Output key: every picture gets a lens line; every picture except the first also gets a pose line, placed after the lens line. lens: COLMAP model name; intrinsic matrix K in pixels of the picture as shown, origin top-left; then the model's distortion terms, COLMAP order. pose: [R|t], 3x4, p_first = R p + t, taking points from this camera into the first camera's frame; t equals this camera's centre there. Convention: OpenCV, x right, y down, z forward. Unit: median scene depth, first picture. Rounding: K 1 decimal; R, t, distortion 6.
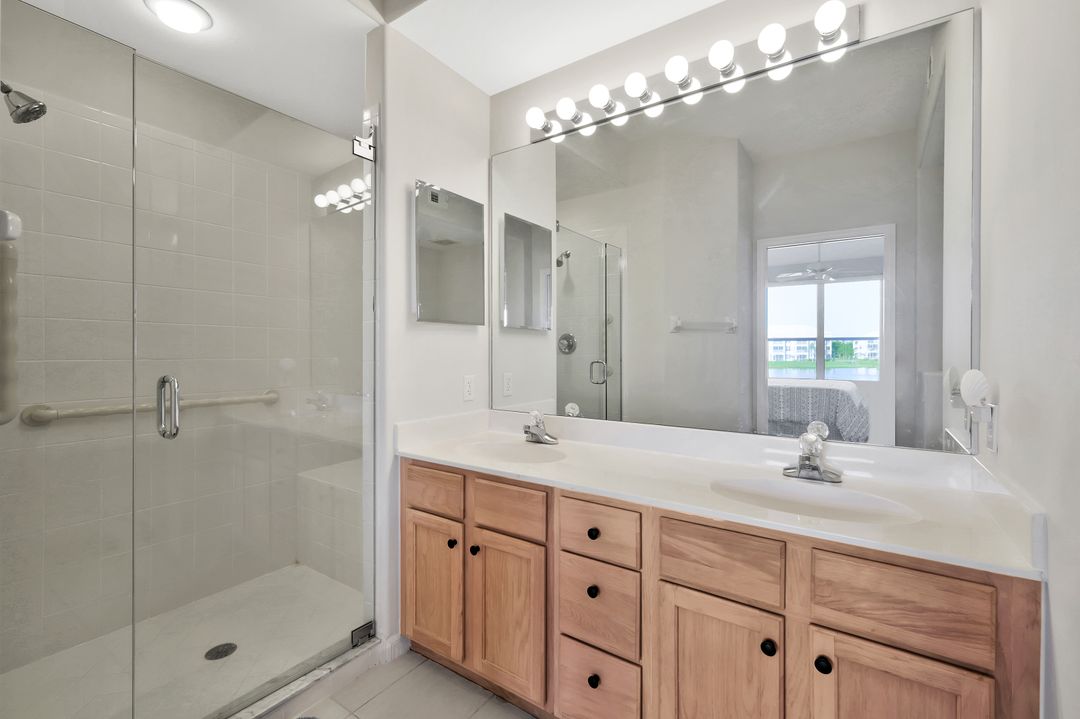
lens RADIAL K [[471.0, 0, 538.2], [0, 471.0, 354.0], [0, 0, 1]] dist [-0.001674, 0.001523]
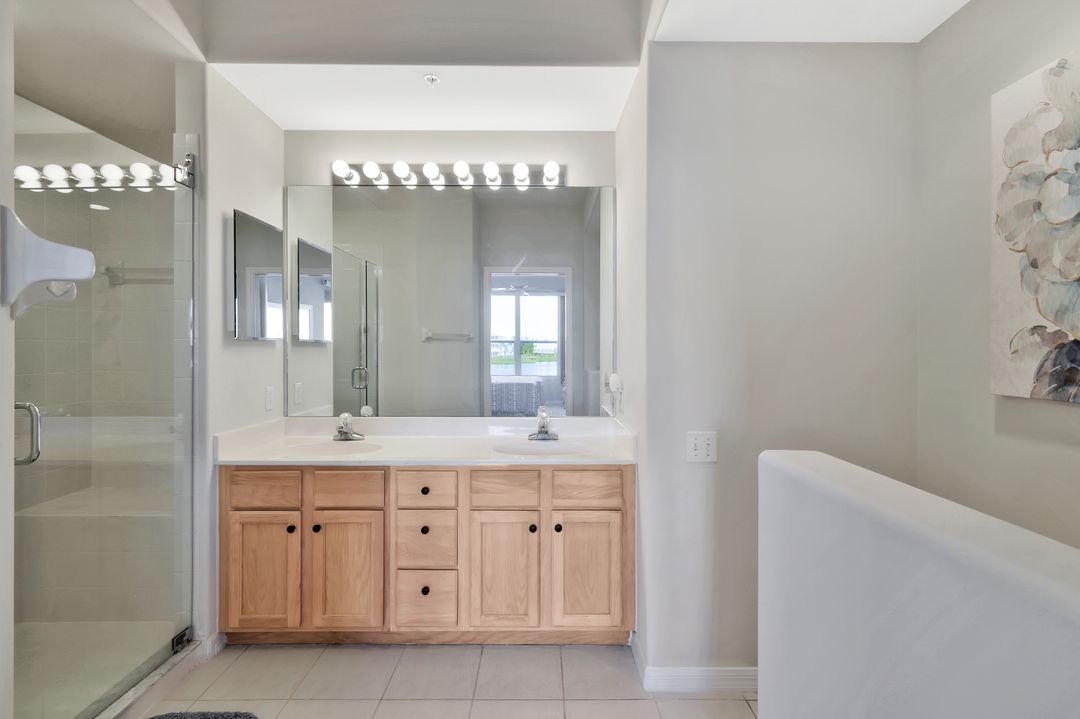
lens RADIAL K [[496.7, 0, 542.6], [0, 496.7, 351.1], [0, 0, 1]] dist [-0.001848, -0.000099]
pose [[0.821794, -0.004724, 0.569765, -0.379472], [0.005215, 0.999986, 0.000768, -0.046787], [-0.569760, 0.002340, 0.821808, -0.403719]]
